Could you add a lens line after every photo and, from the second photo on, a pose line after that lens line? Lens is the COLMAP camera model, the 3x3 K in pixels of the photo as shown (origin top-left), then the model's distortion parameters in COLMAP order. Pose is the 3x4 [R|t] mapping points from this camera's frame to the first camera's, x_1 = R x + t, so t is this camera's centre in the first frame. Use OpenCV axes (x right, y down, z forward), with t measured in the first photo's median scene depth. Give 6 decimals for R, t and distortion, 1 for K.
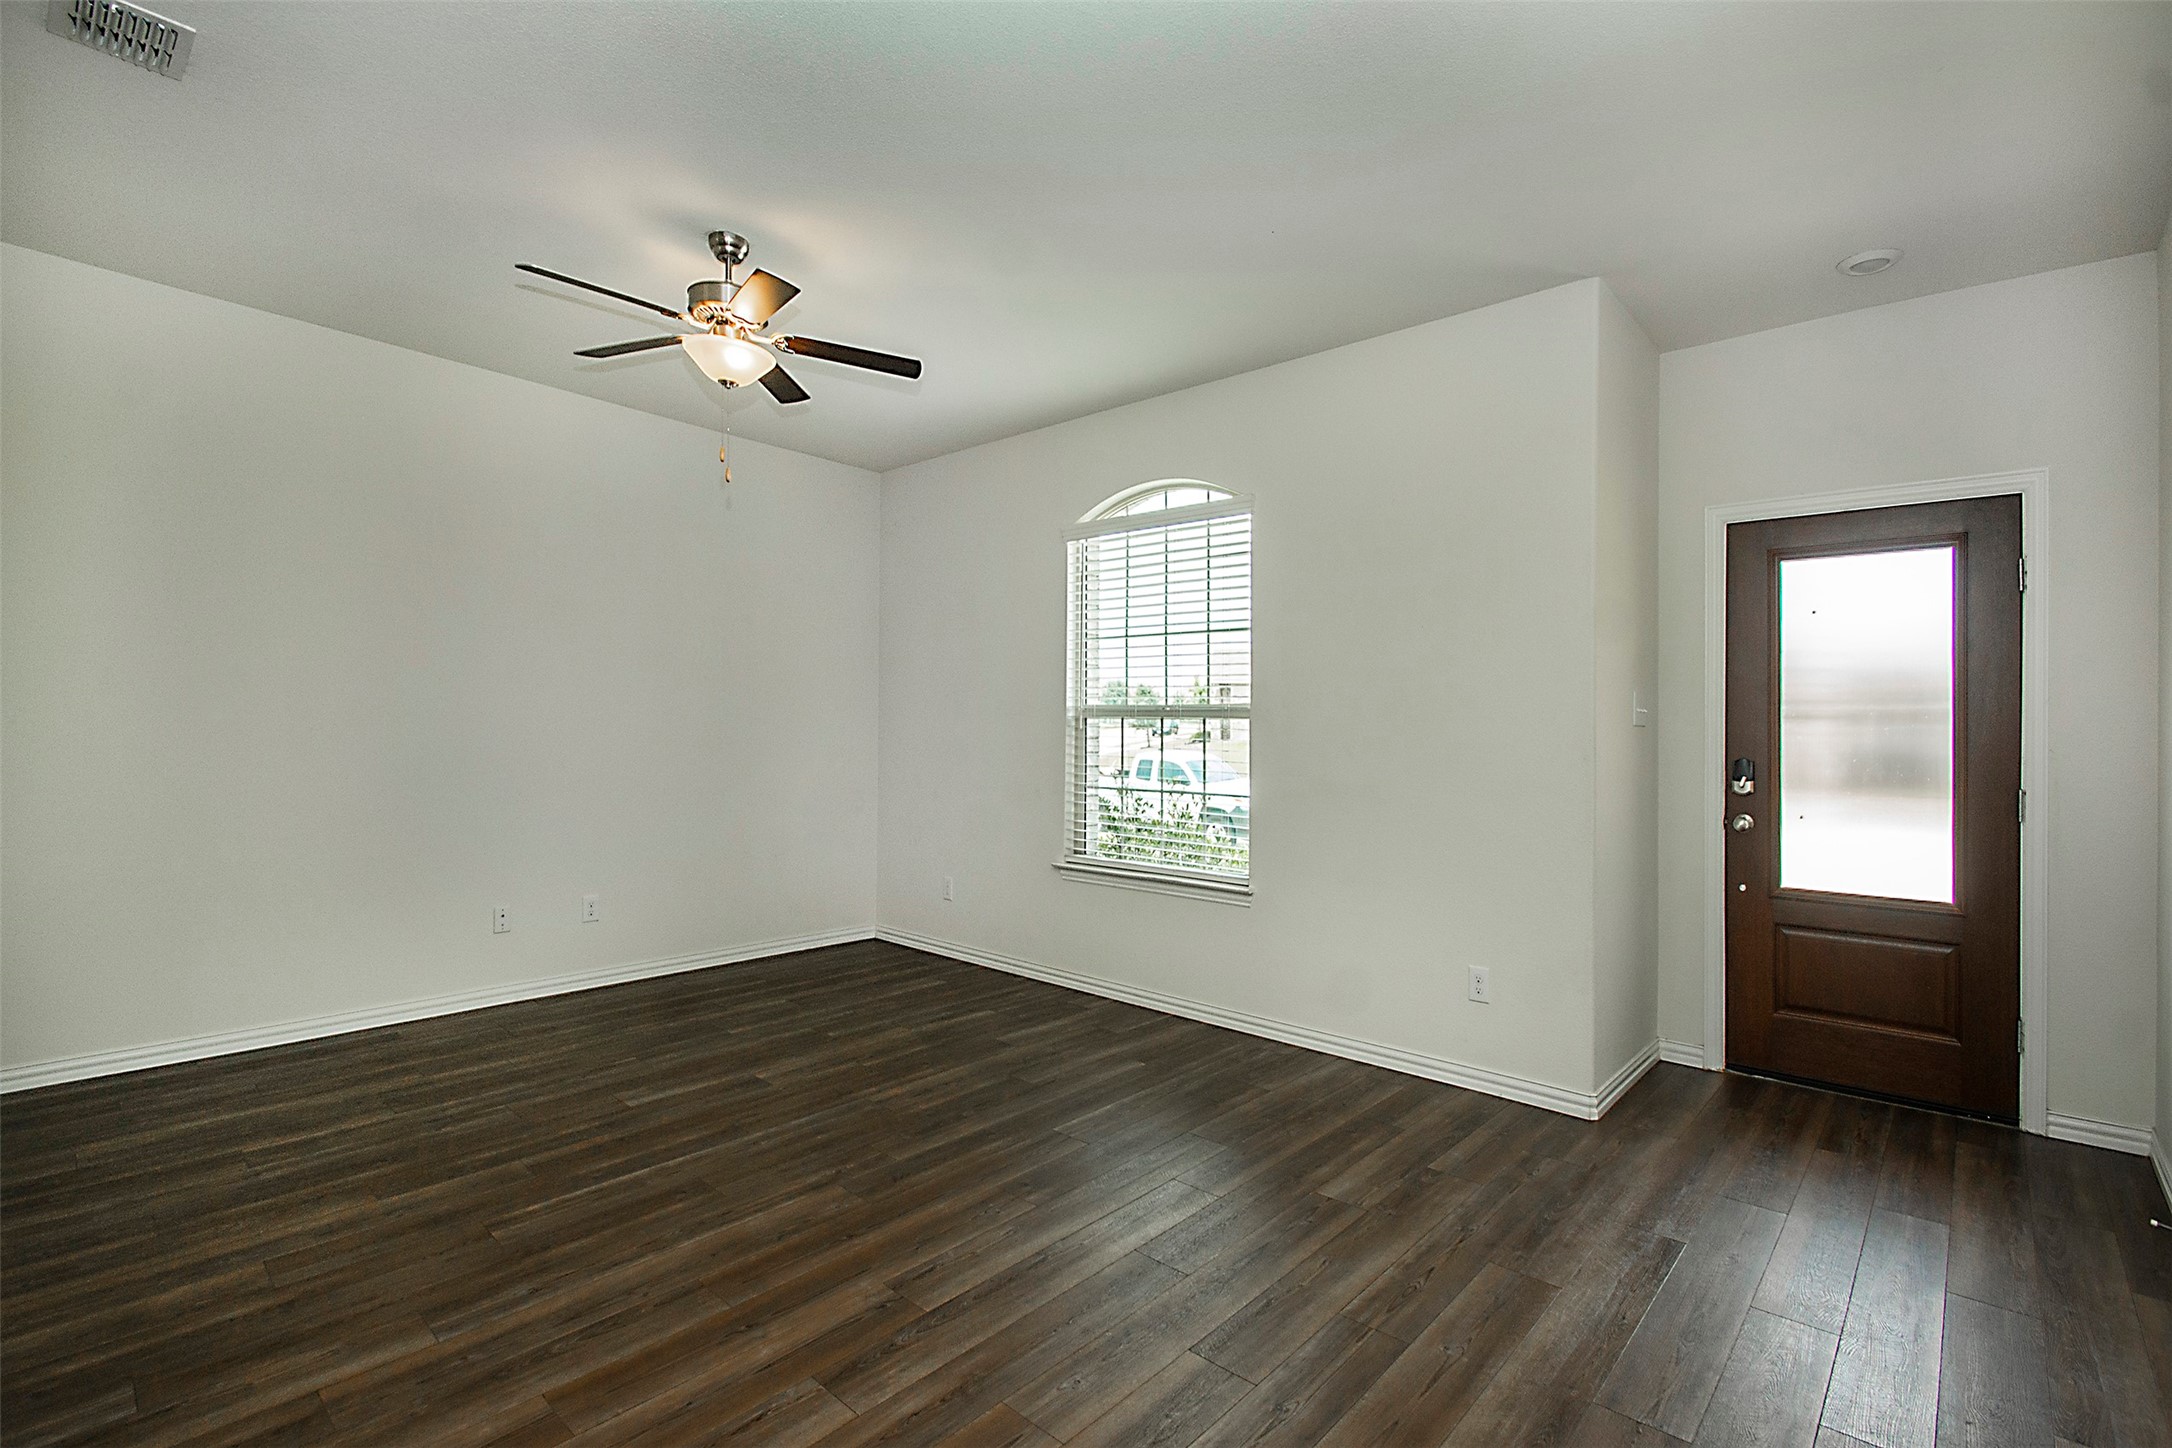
lens RADIAL K [[957.6, 0, 1154.7], [0, 957.6, 732.1], [0, 0, 1]] dist [0.008197, -0.001226]
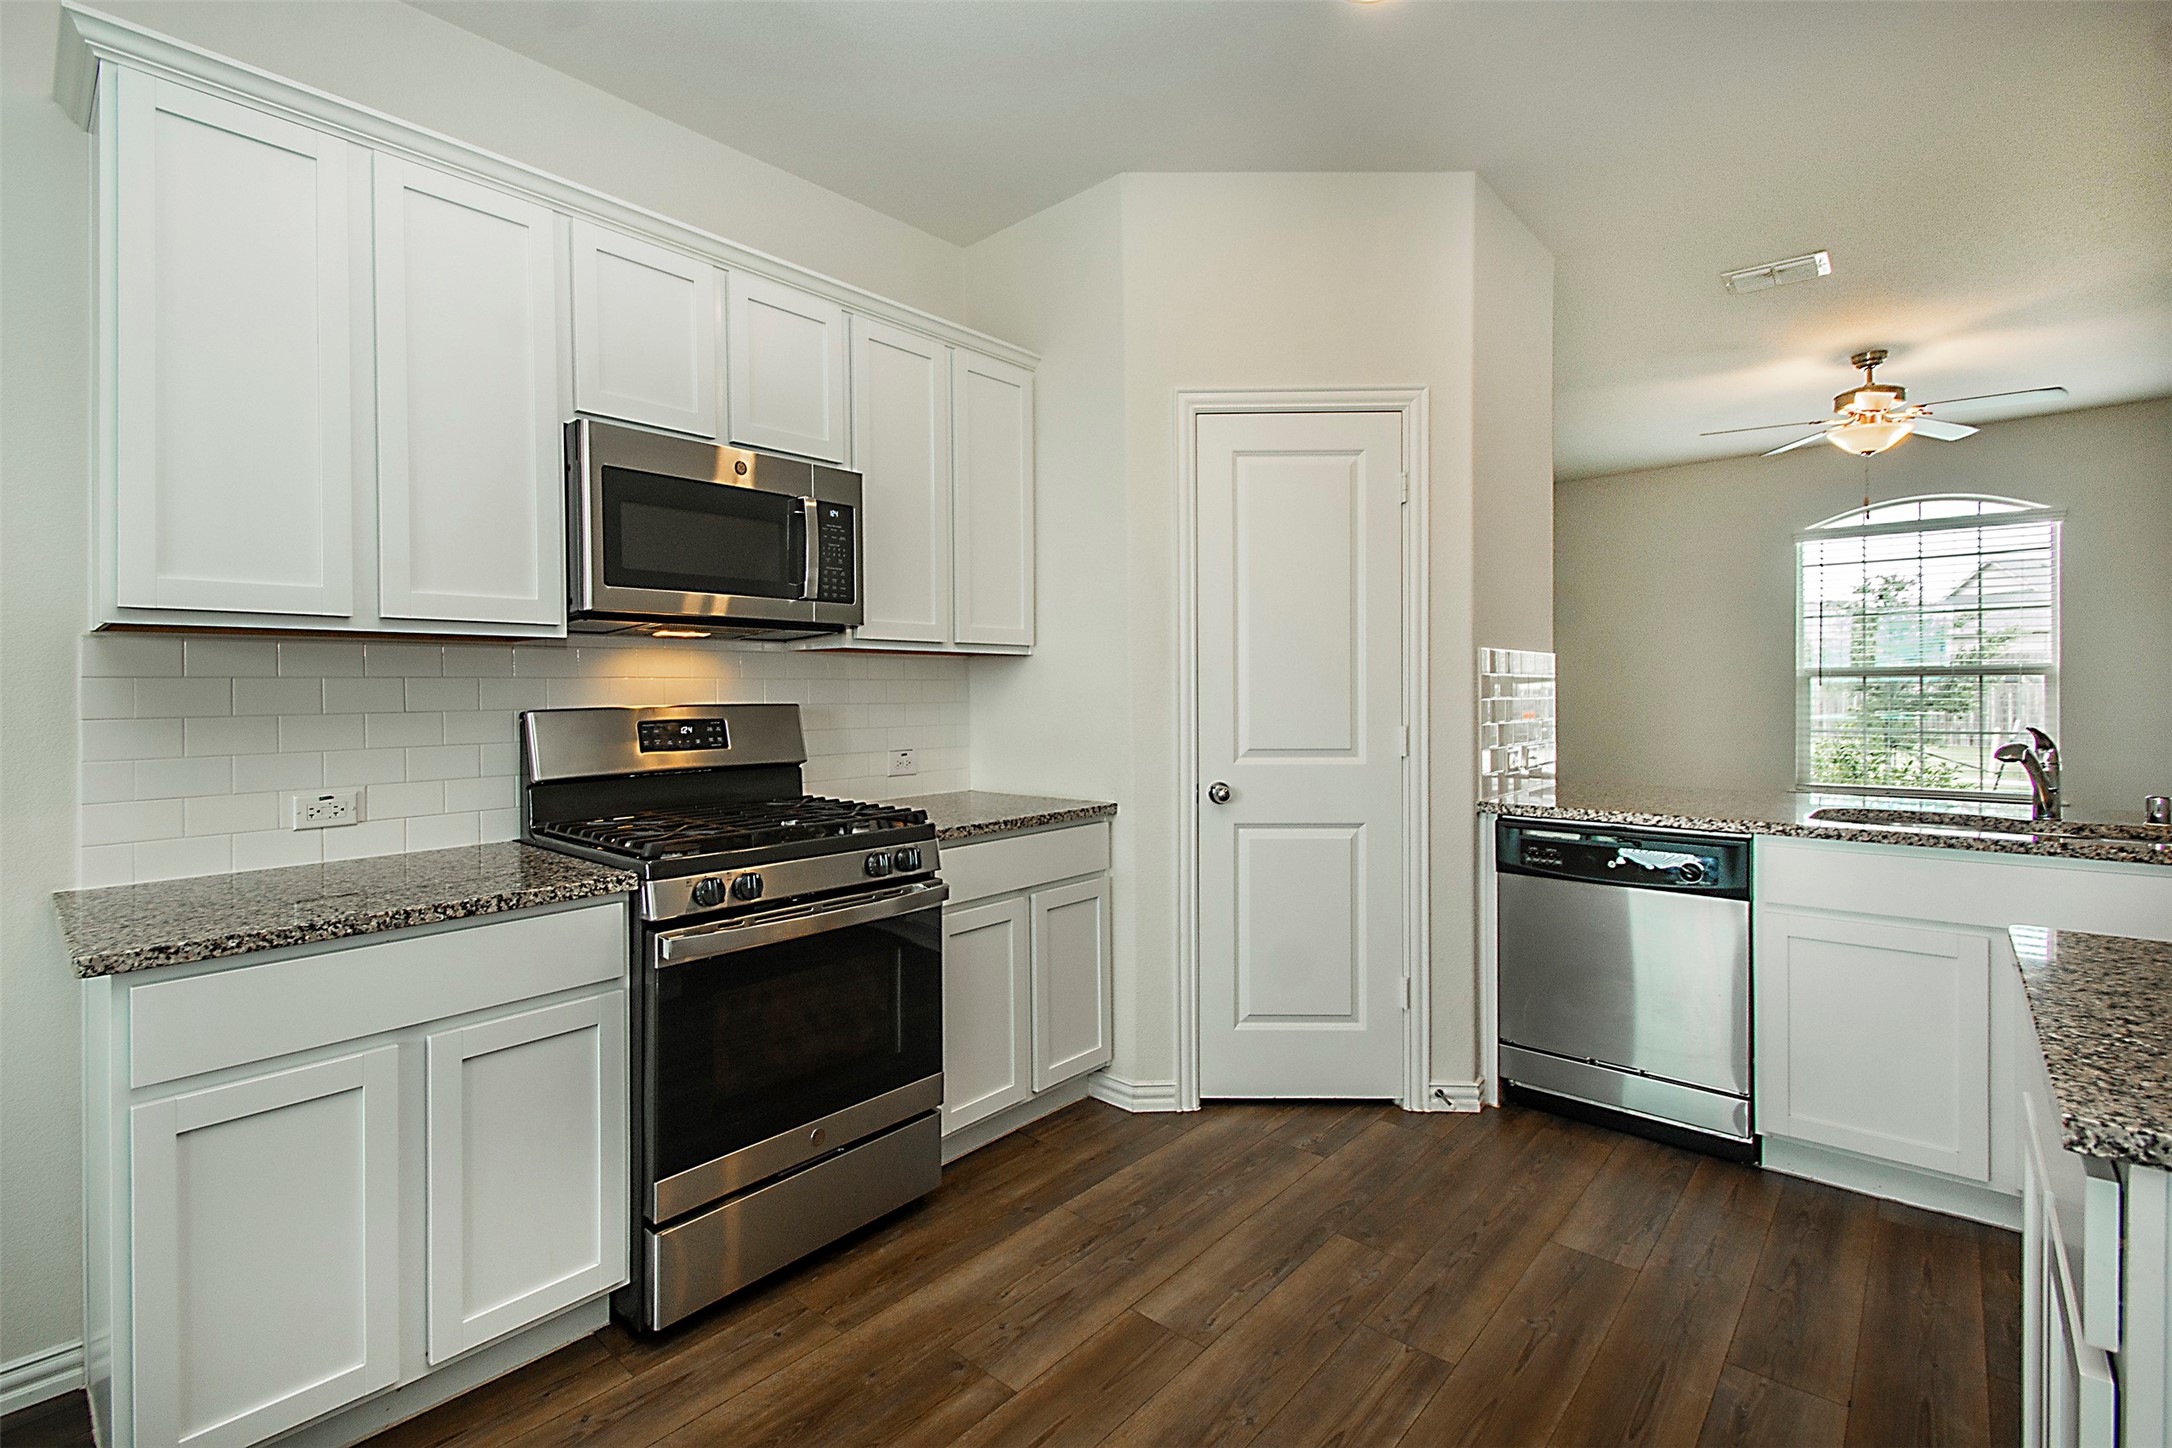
lens RADIAL K [[979.4, 0, 1019.6], [0, 979.4, 694.7], [0, 0, 1]] dist [0.004971, -0.010154]
pose [[0.997708, -0.028504, -0.061370, -1.263597], [0.027195, 0.999387, -0.022057, 0.006390], [0.061961, 0.020337, 0.997871, -0.448697]]
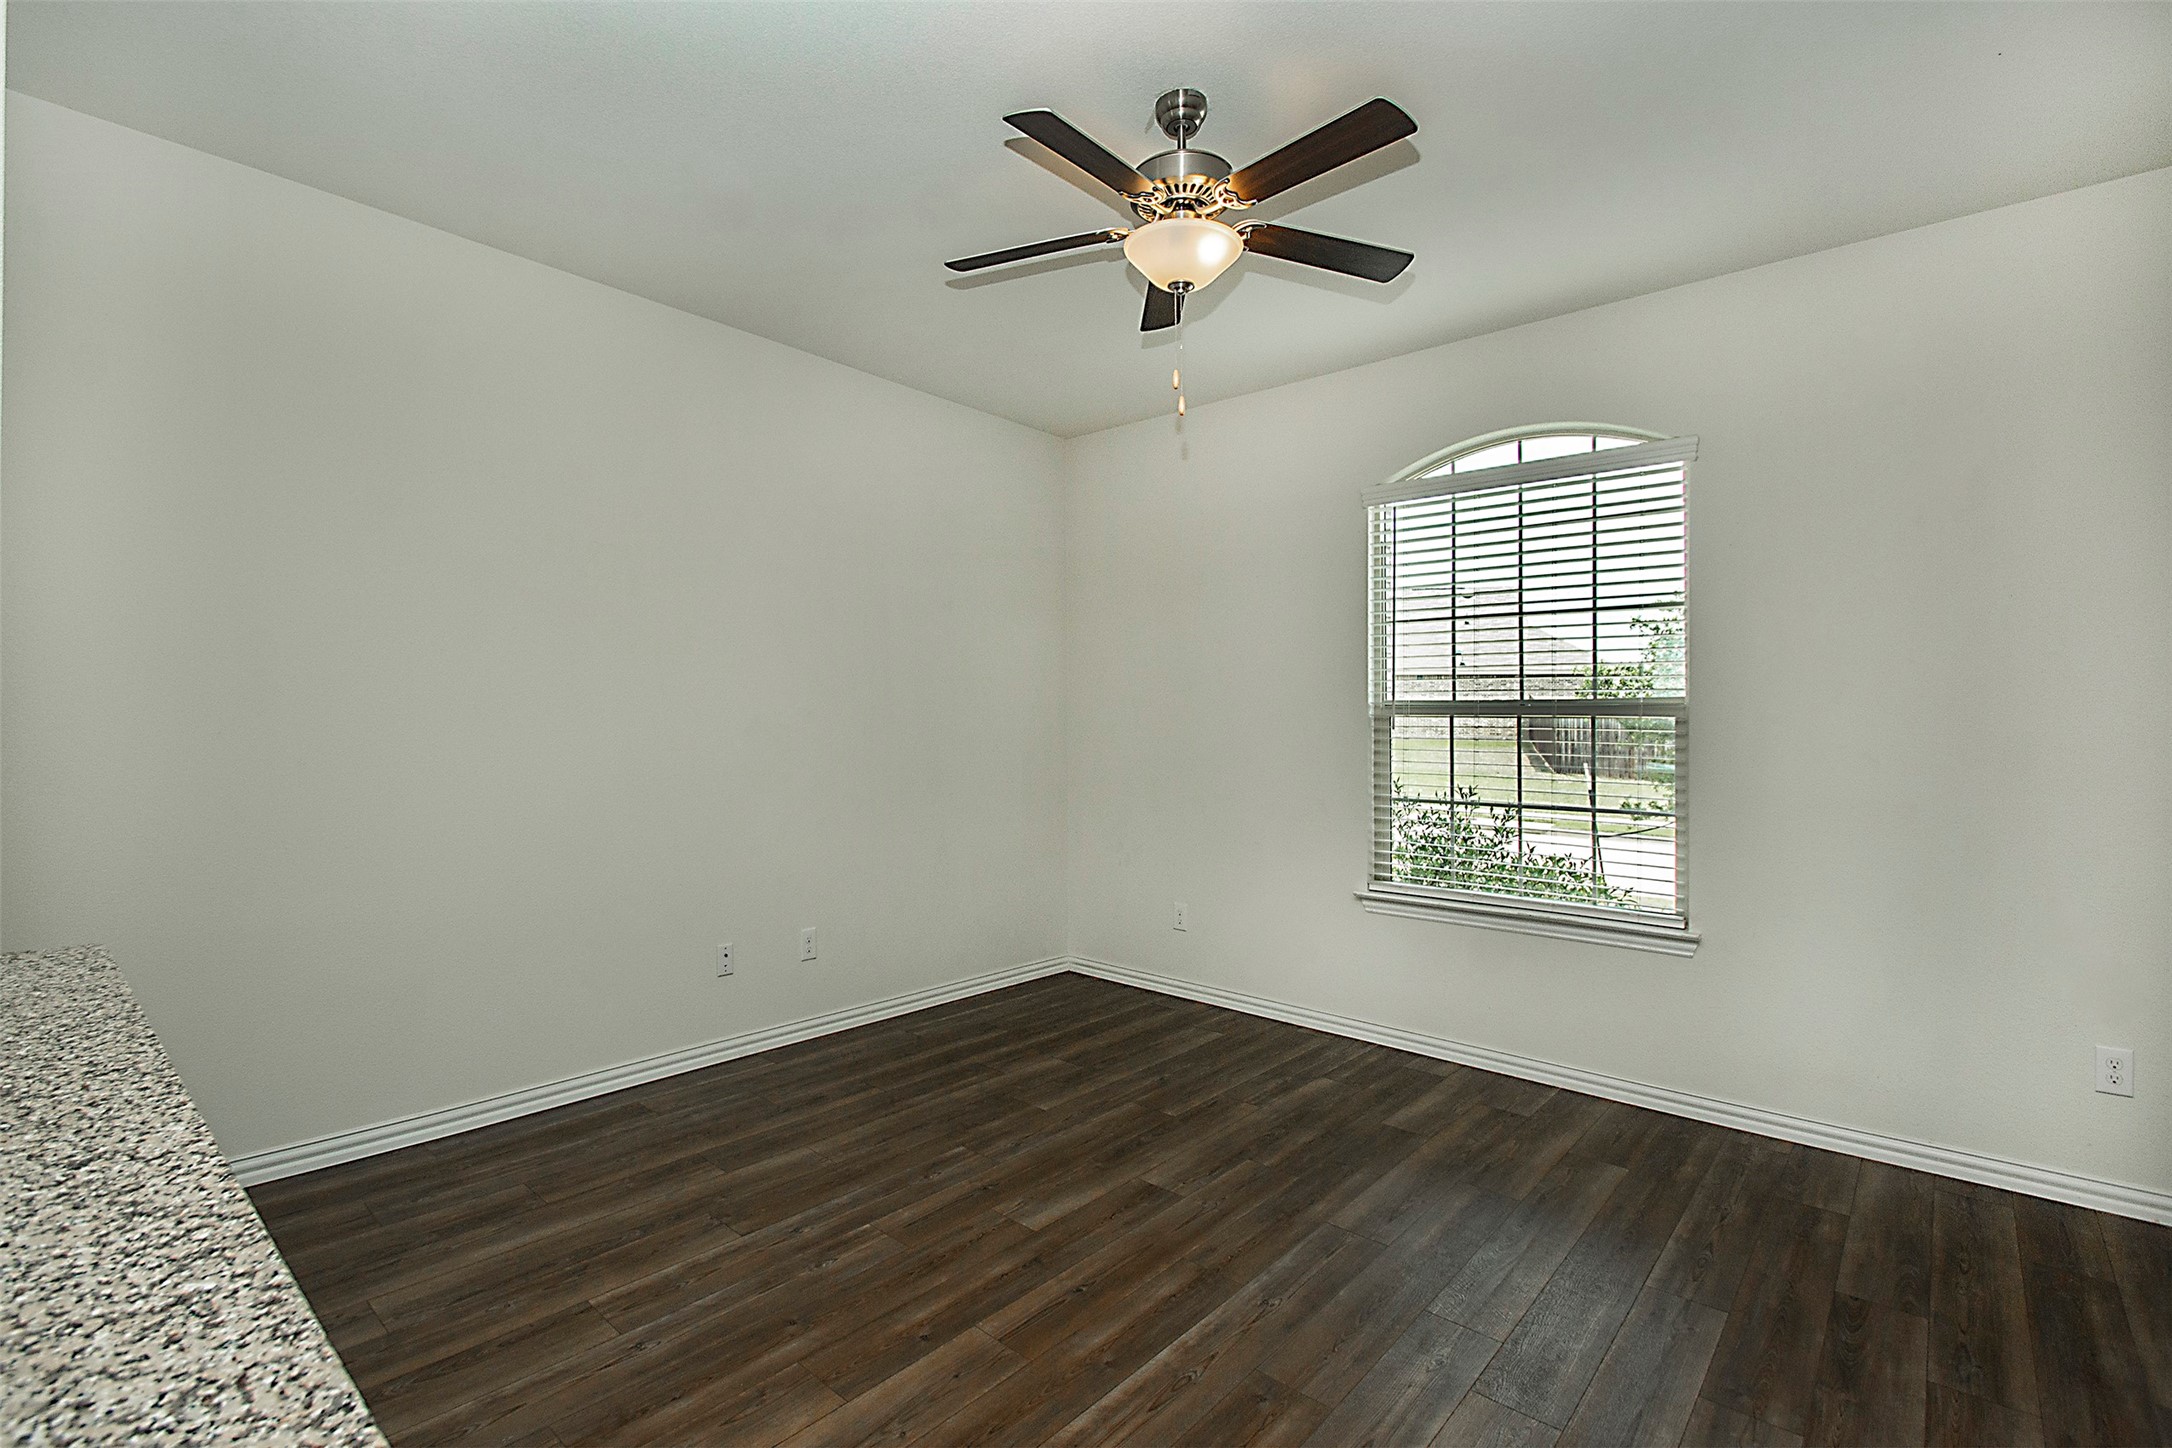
lens RADIAL K [[979.4, 0, 1089.7], [0, 979.4, 698.2], [0, 0, 1]] dist [0.004971, -0.010154]
pose [[0.999420, 0.003849, -0.033845, -0.362837], [-0.005059, 0.999349, -0.035726, 0.001859], [0.033686, 0.035877, 0.998788, 0.170271]]
